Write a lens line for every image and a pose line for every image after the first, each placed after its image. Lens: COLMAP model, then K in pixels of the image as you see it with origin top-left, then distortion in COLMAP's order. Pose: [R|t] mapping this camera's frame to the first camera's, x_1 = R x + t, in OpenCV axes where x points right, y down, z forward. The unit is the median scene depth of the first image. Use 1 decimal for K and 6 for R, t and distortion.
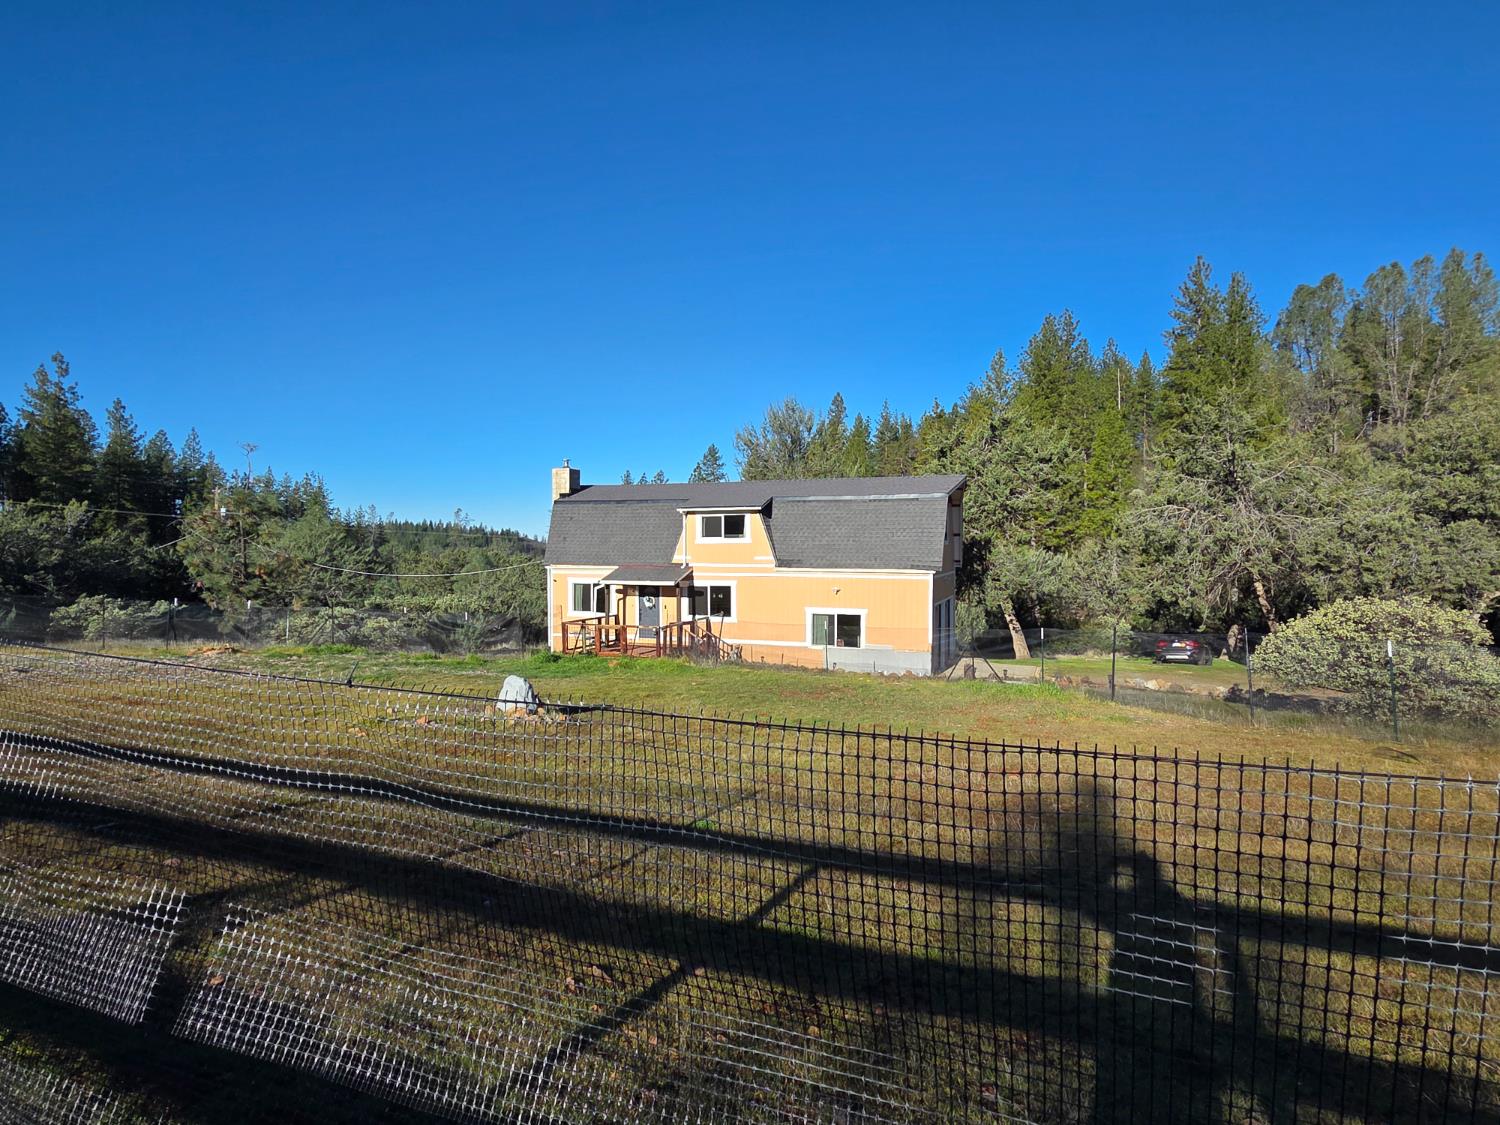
lens RADIAL K [[860.7, 0, 756.6], [0, 860.7, 553.0], [0, 0, 1]] dist [-0.003803, 0.000974]
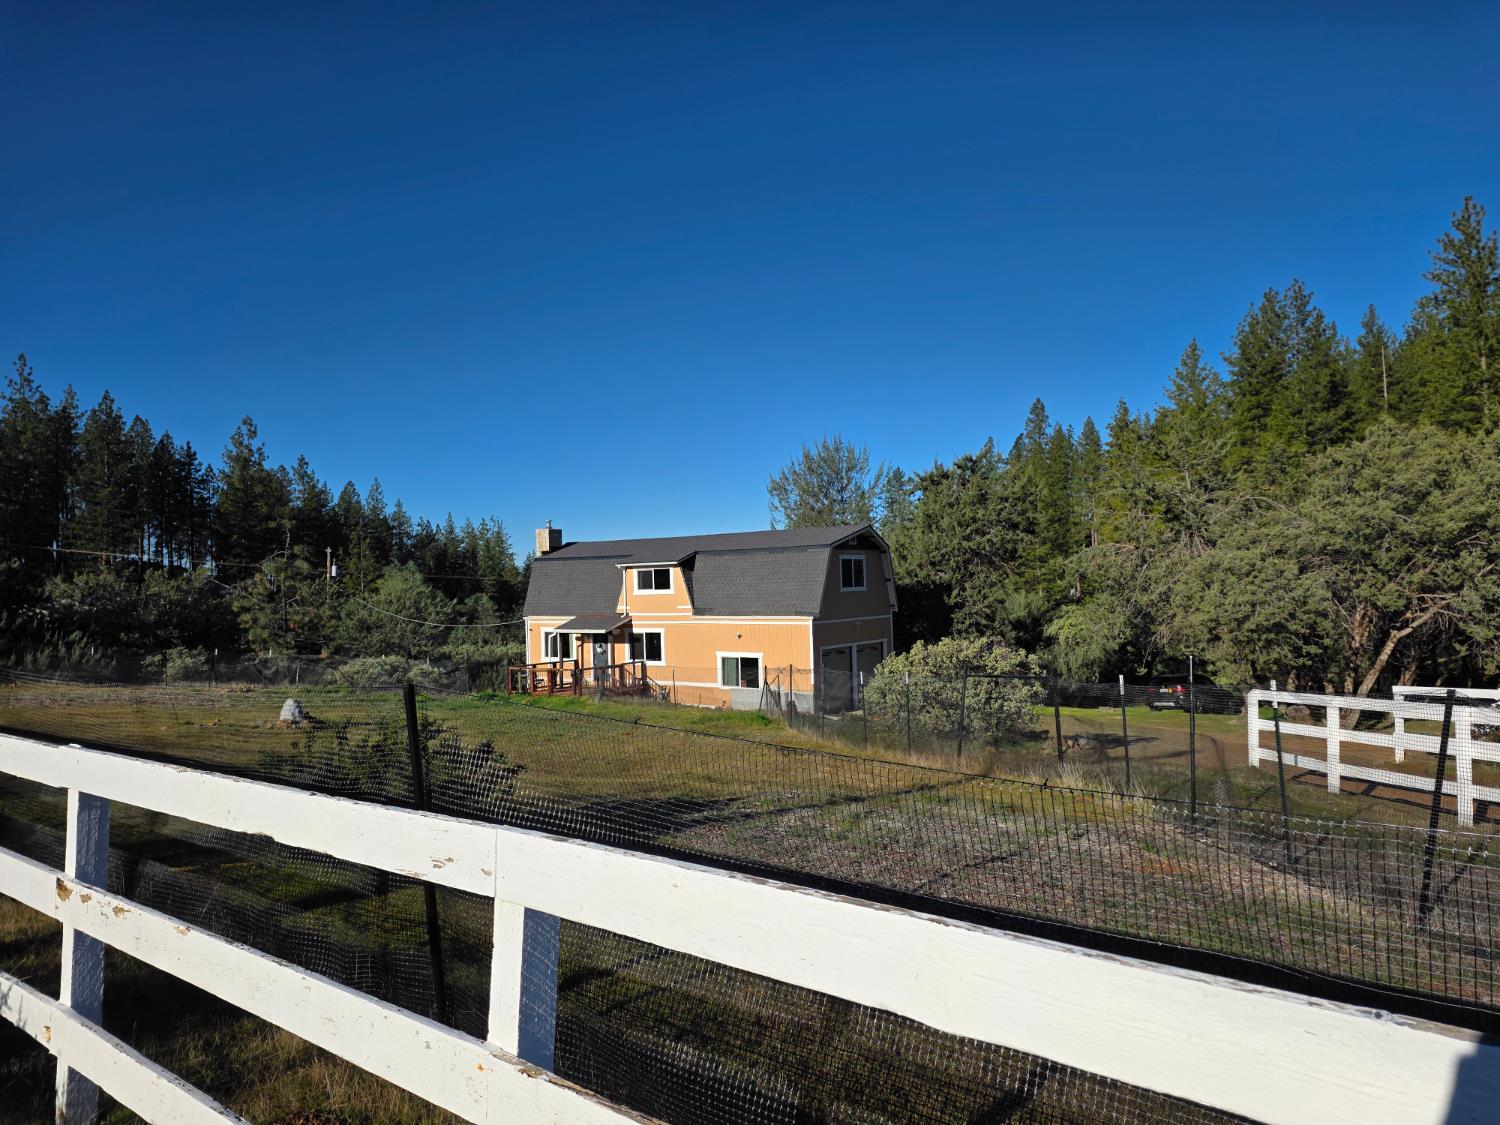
lens RADIAL K [[1015.9, 0, 743.6], [0, 1015.9, 572.6], [0, 0, 1]] dist [0.073567, -0.057082]
pose [[0.964268, -0.026819, -0.263566, 0.413155], [0.022459, 0.999557, -0.019540, -0.010897], [0.263973, 0.012922, 0.964443, -0.230769]]
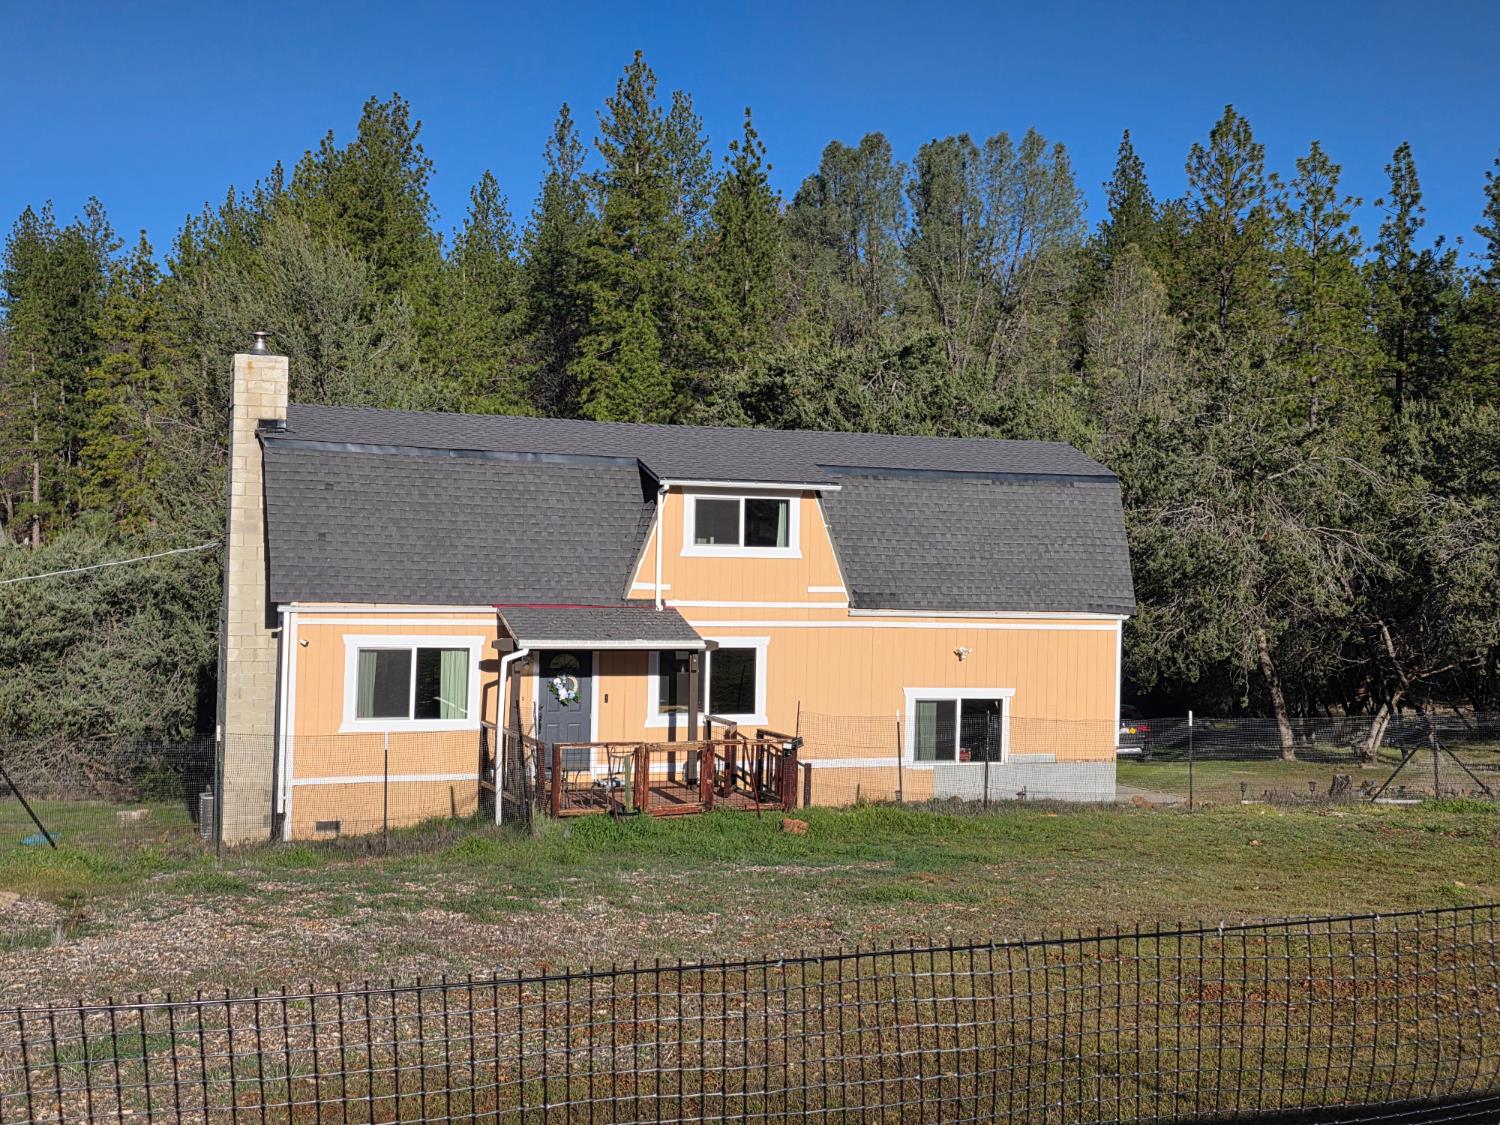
lens RADIAL K [[1737.4, 0, 744.2], [0, 1737.4, 545.1], [0, 0, 1]] dist [0.118763, 0.000000]
pose [[0.744316, 0.021453, 0.667483, -0.661677], [-0.014830, 0.999768, -0.015595, -0.003146], [-0.667663, 0.001709, 0.744461, 0.287622]]
